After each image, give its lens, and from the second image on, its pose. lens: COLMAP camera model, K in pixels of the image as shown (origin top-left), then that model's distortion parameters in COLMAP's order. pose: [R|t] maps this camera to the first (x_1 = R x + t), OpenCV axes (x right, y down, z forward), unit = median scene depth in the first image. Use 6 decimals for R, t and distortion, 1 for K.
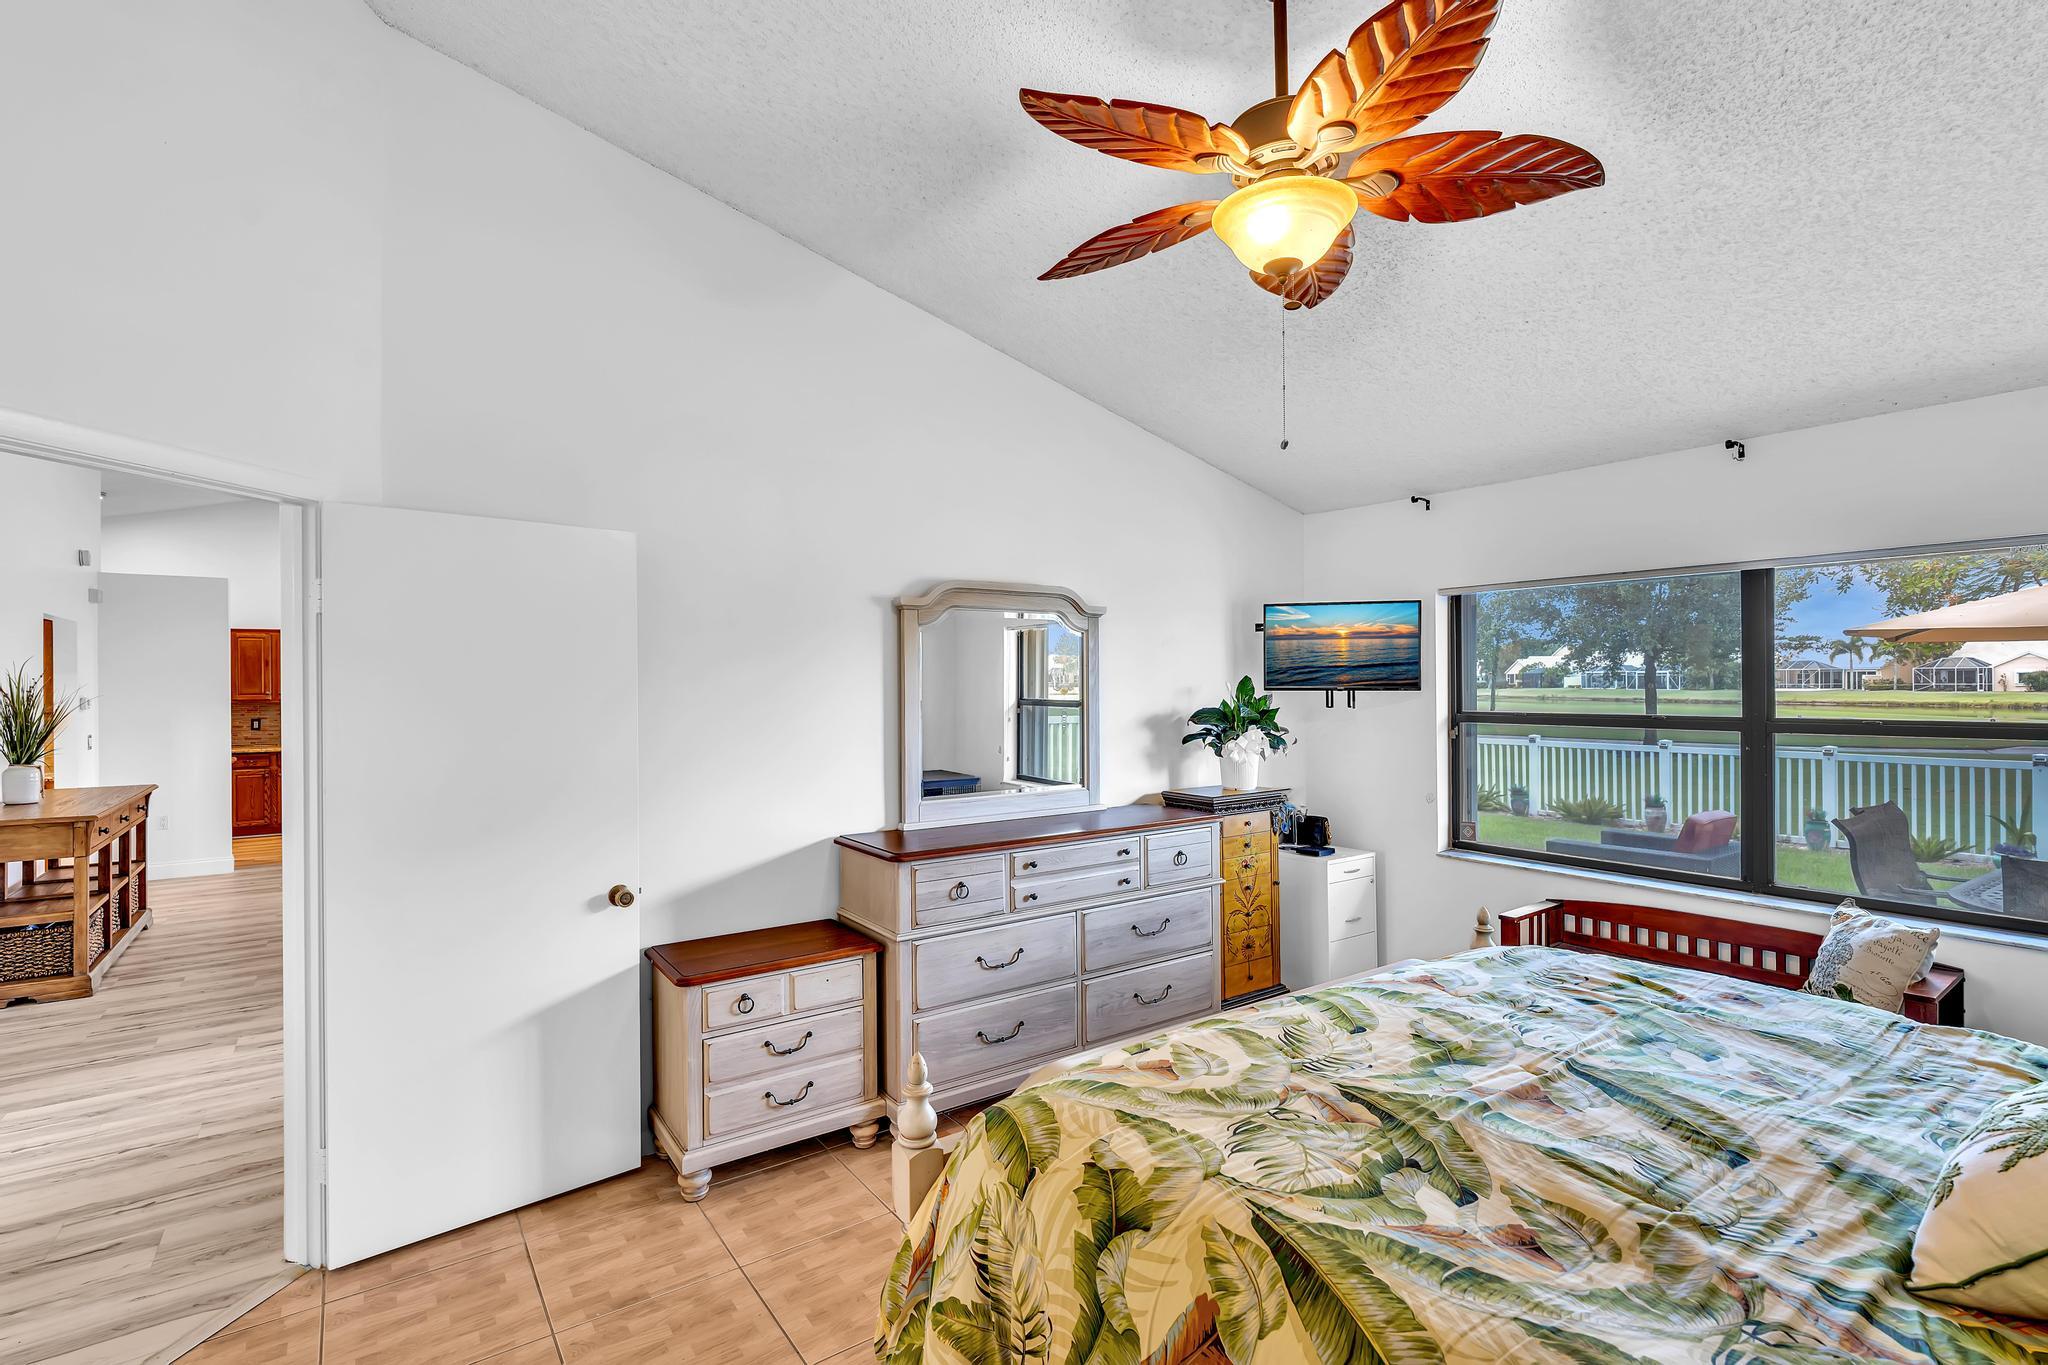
lens RADIAL K [[953.7, 0, 1011.5], [0, 953.7, 678.9], [0, 0, 1]] dist [0.004720, 0.000388]
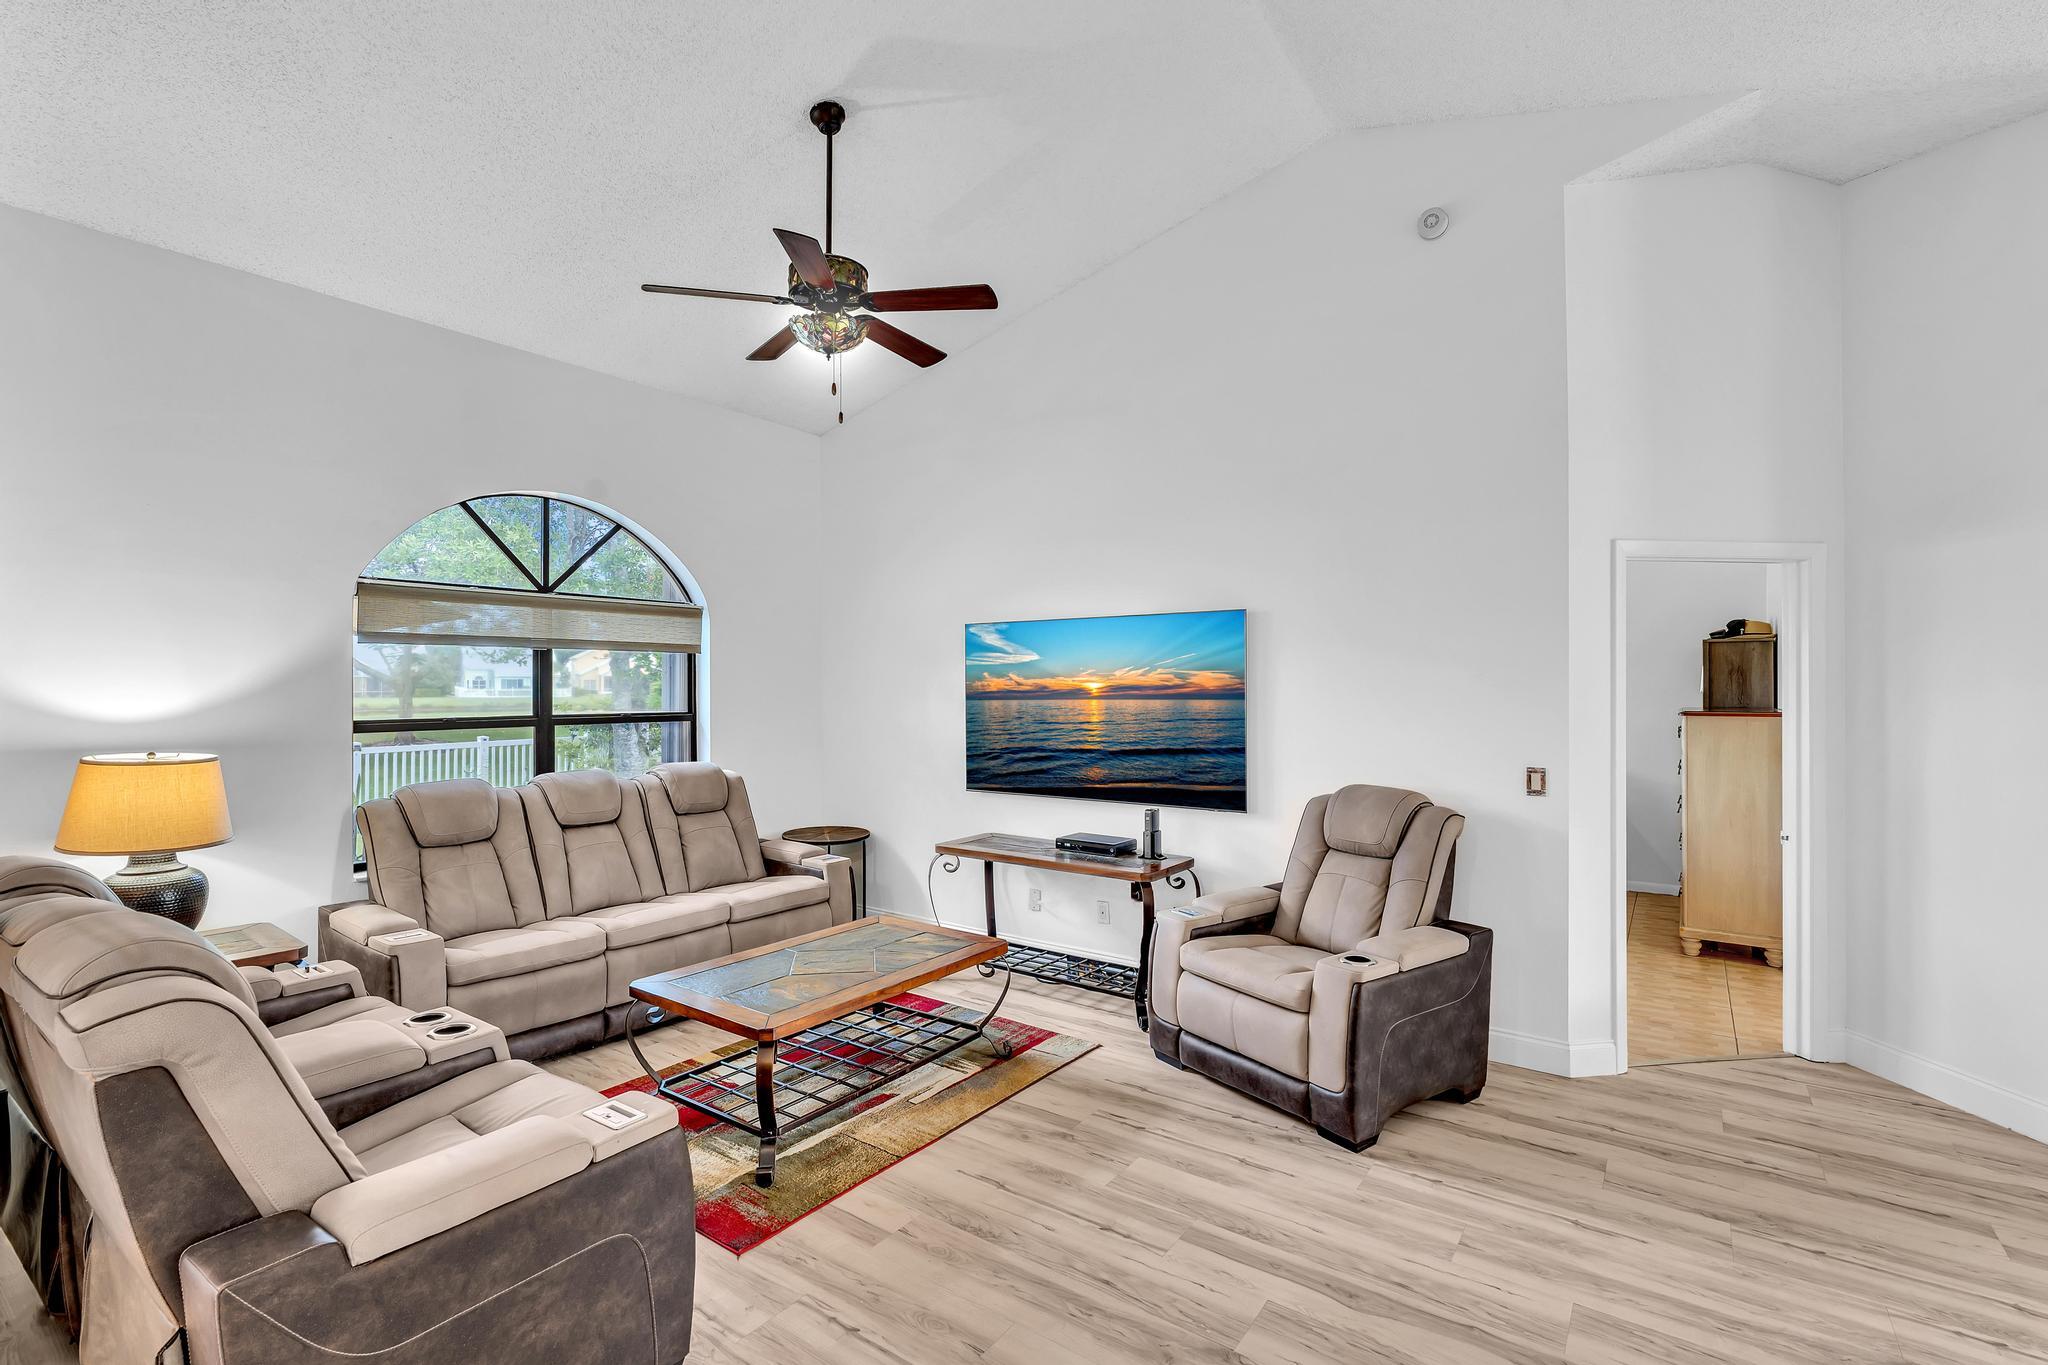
lens RADIAL K [[940.3, 0, 994.3], [0, 940.3, 680.5], [0, 0, 1]] dist [0.000031, 0.000918]
pose [[-0.328365, 0.010435, 0.944493, -0.985710], [-0.001795, 0.999930, -0.011672, 0.013897], [-0.944549, -0.005528, -0.328324, 1.303564]]
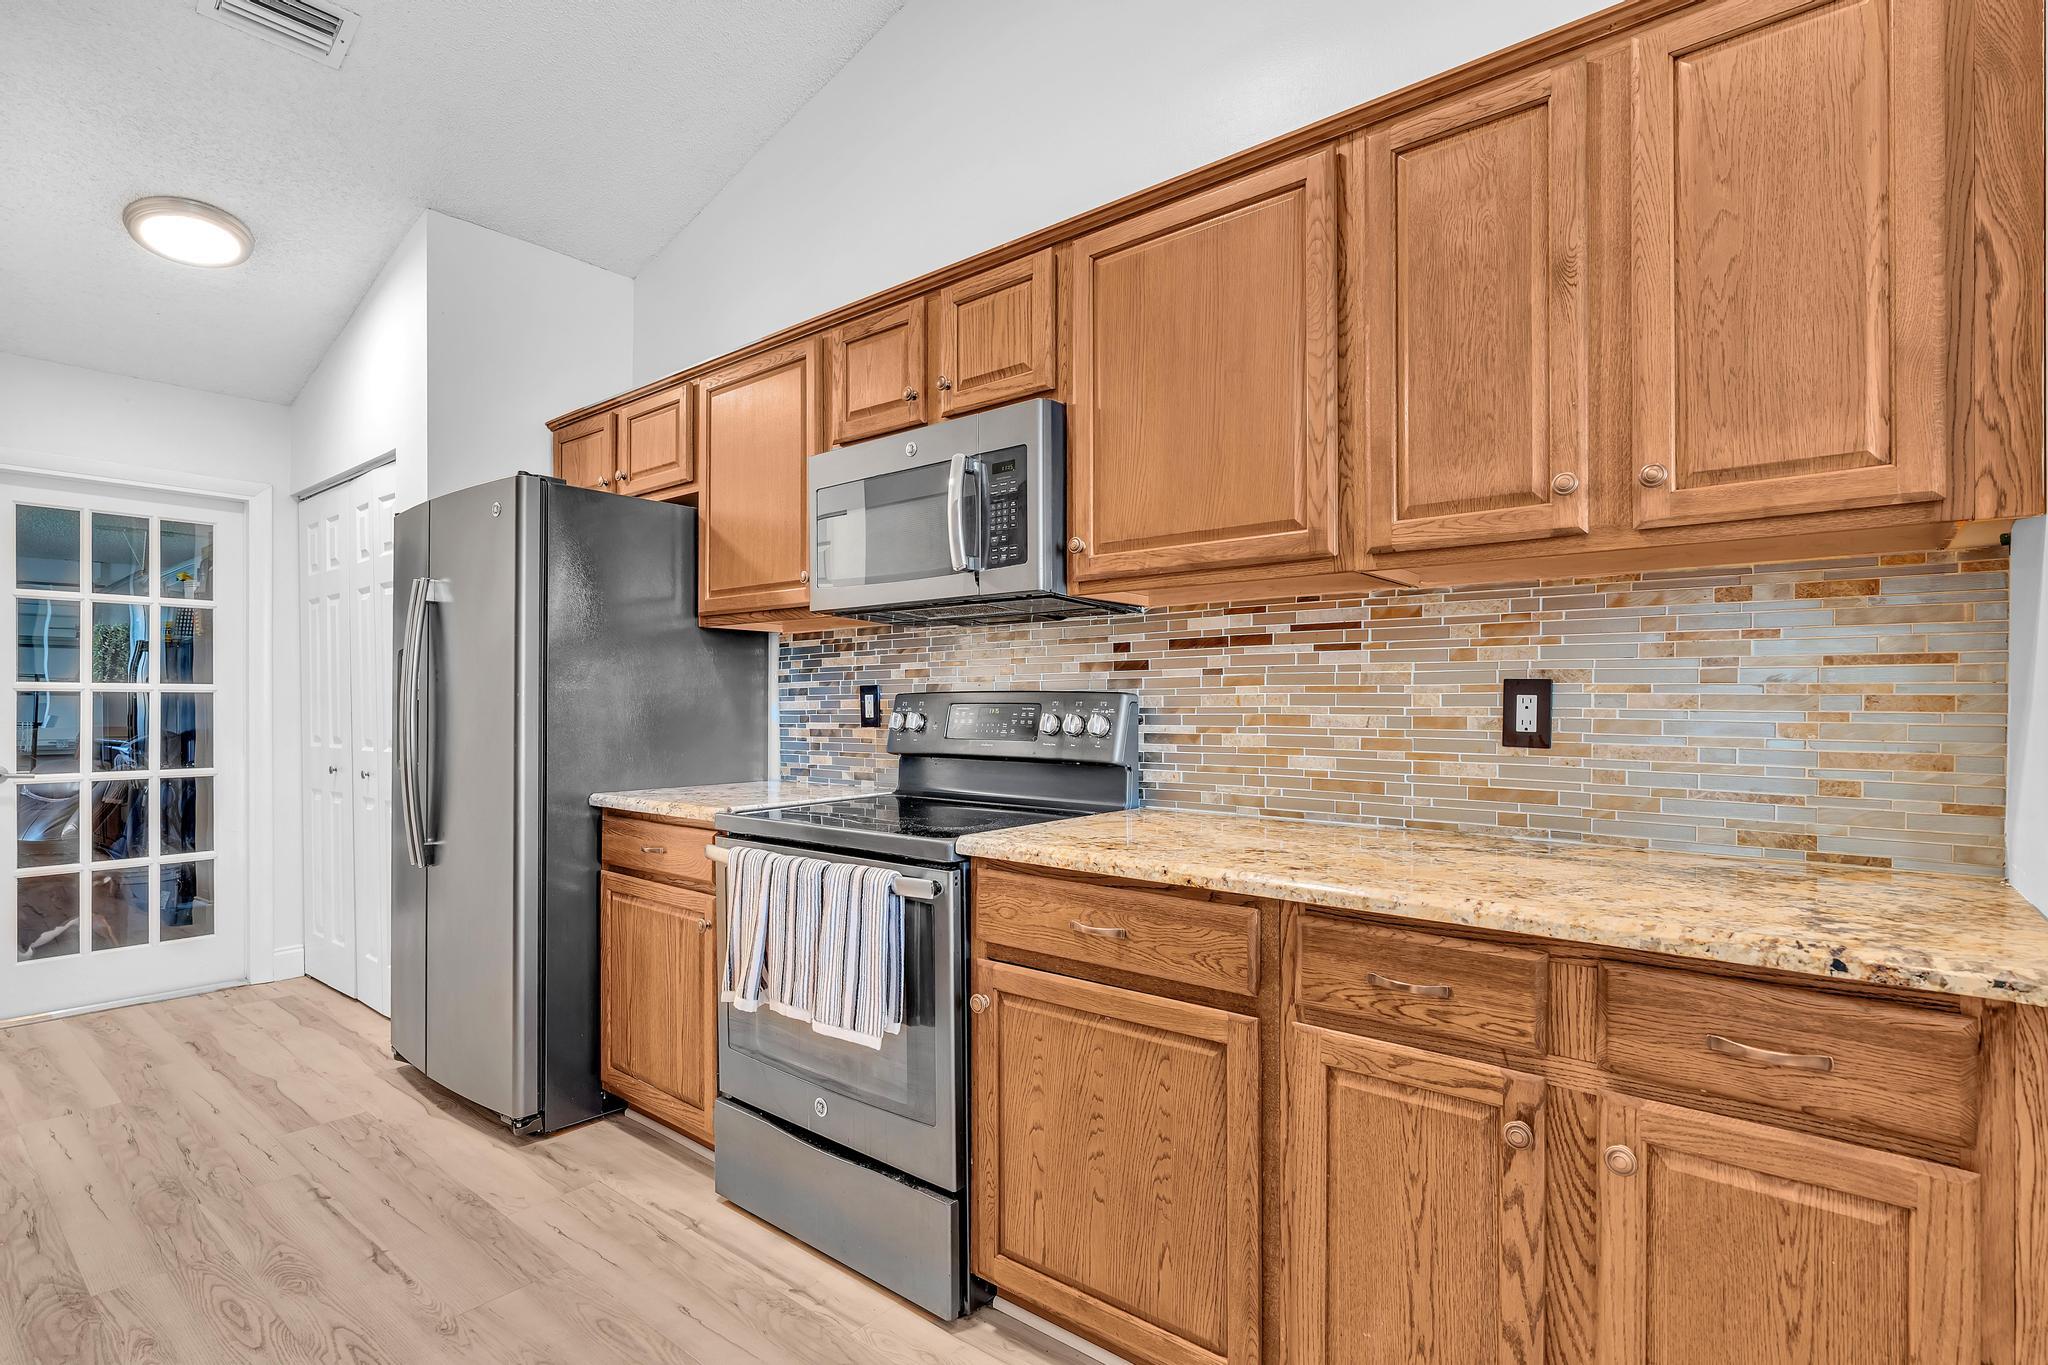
lens RADIAL K [[991.8, 0, 1011.3], [0, 991.8, 704.9], [0, 0, 1]] dist [-0.007582, 0.000320]
pose [[0.268849, 0.008666, -0.963143, -1.397868], [0.002079, 0.999952, 0.009577, 0.095913], [0.963180, -0.004577, 0.268818, 1.872364]]
